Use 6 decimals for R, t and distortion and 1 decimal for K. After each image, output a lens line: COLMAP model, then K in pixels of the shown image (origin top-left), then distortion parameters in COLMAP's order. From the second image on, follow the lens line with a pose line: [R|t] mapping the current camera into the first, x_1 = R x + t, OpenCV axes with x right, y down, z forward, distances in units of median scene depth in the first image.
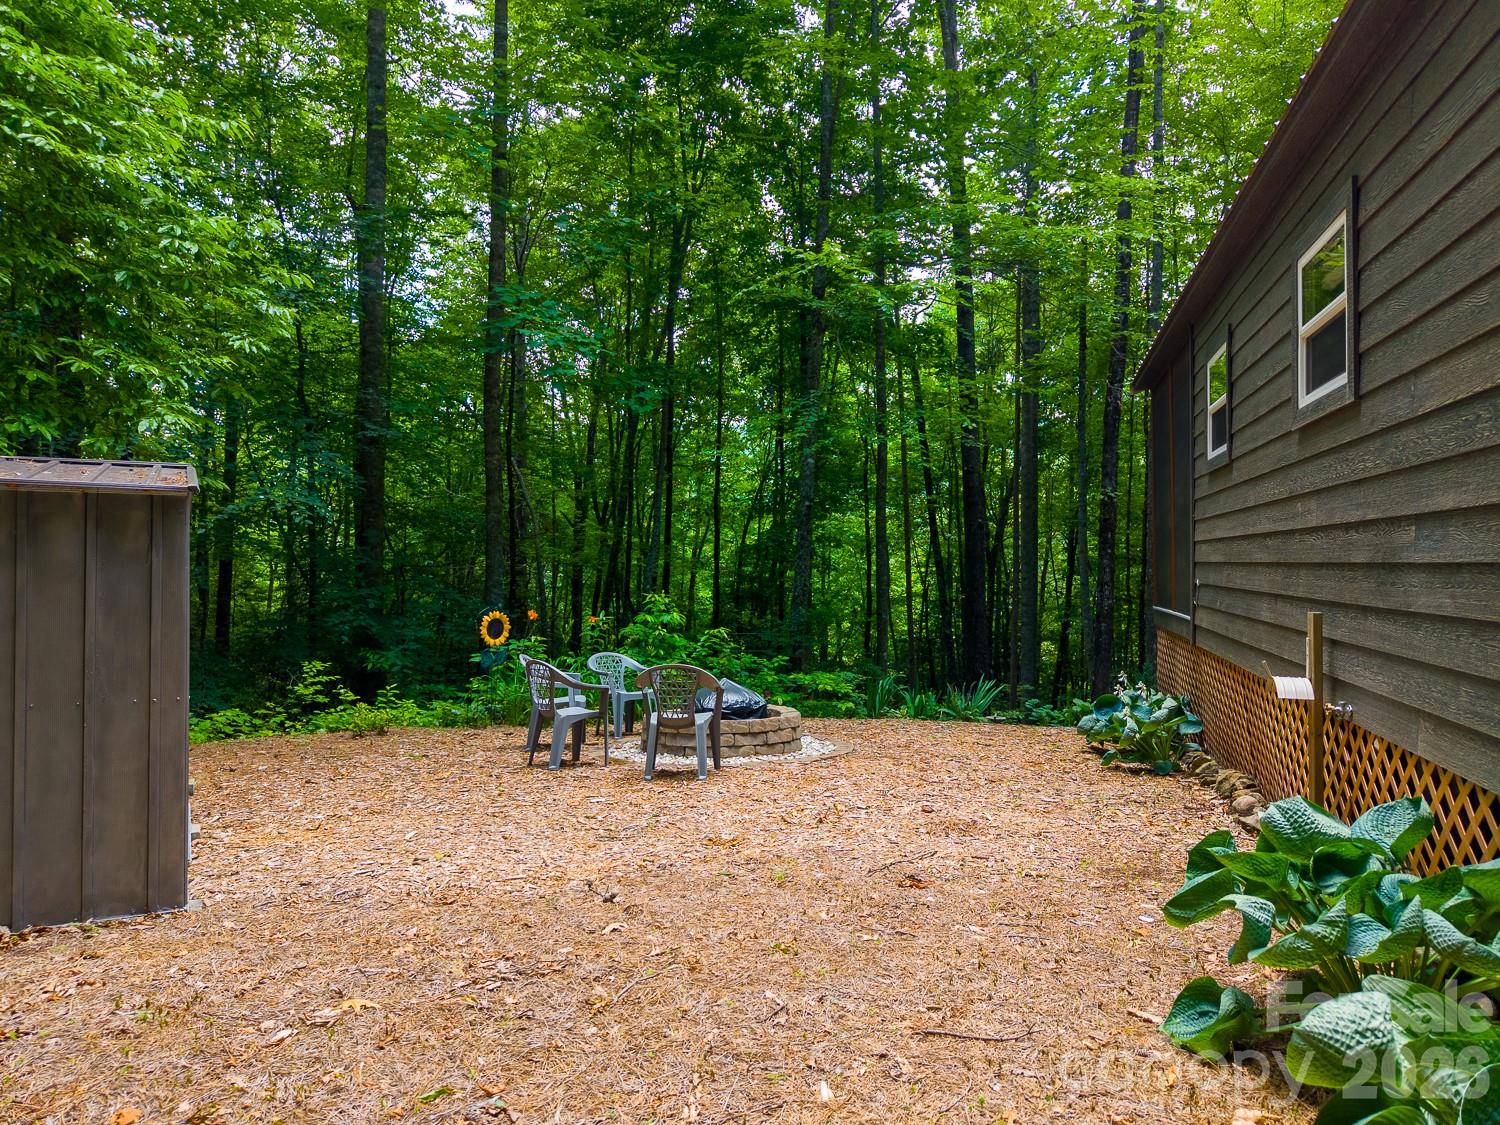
lens RADIAL K [[1014.2, 0, 750.1], [0, 1014.2, 555.8], [0, 0, 1]] dist [0.046084, -0.069654]
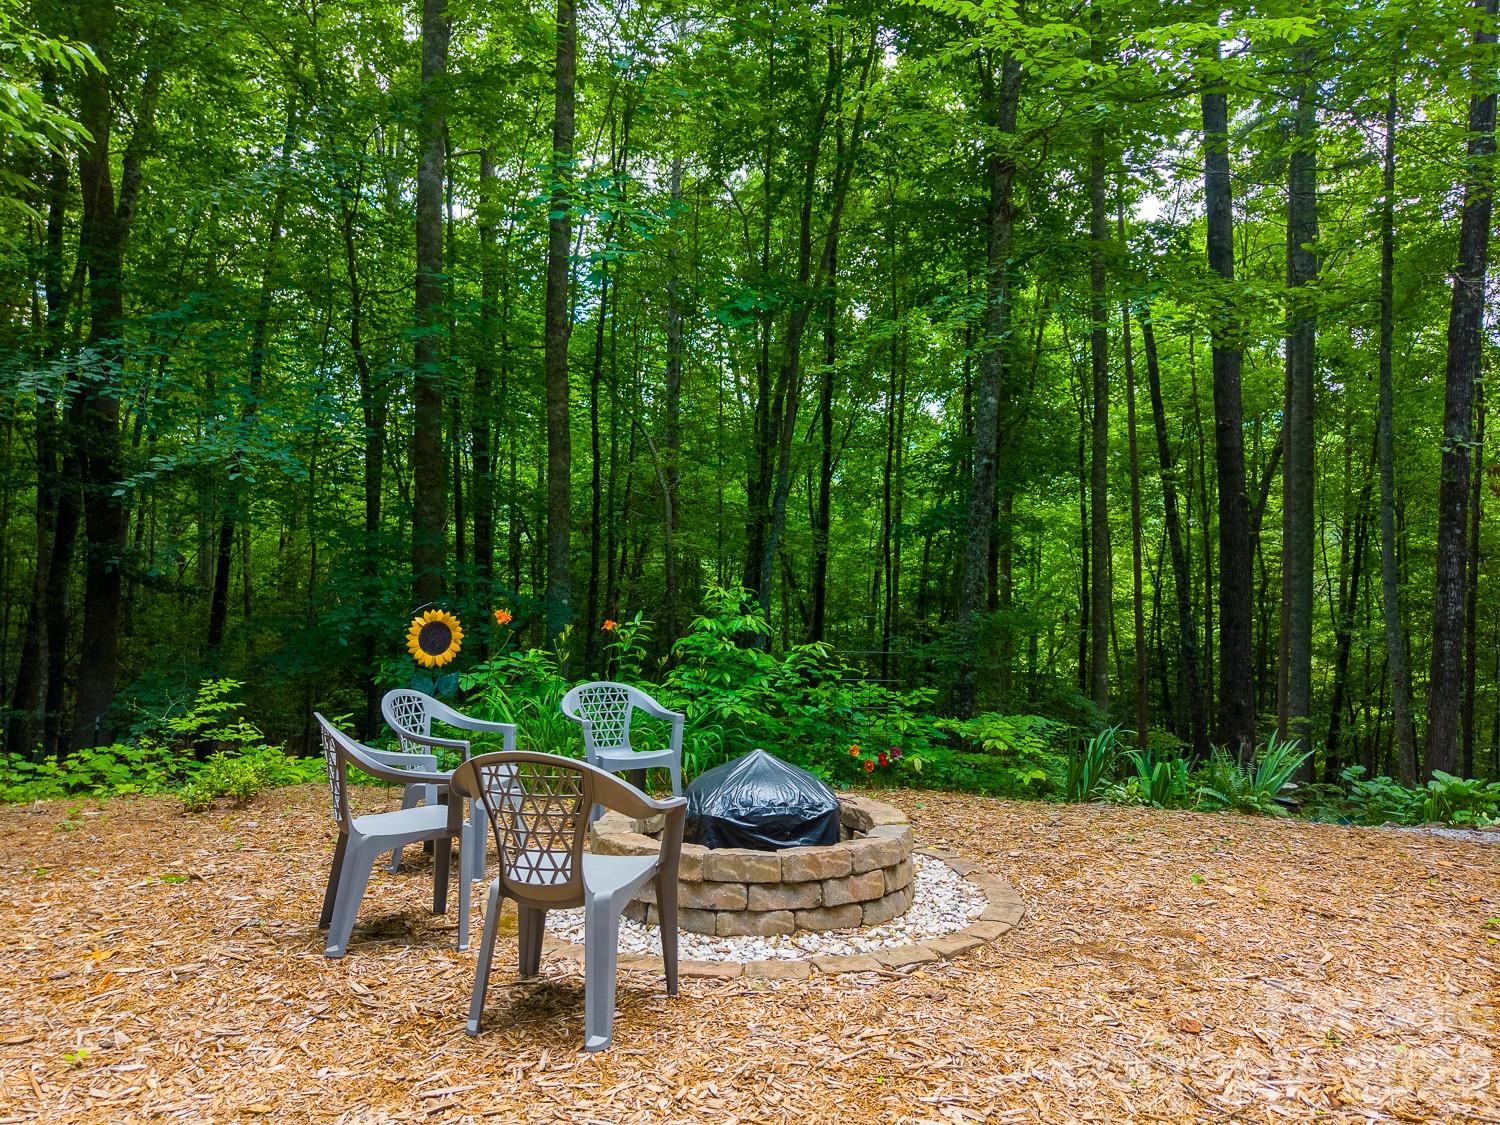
lens RADIAL K [[1014.2, 0, 750.1], [0, 1014.2, 555.8], [0, 0, 1]] dist [0.046084, -0.069654]
pose [[0.978870, 0.002949, -0.204461, 0.052739], [-0.003111, 0.999995, -0.000471, 0.018048], [0.204458, 0.001097, 0.978875, 0.365439]]
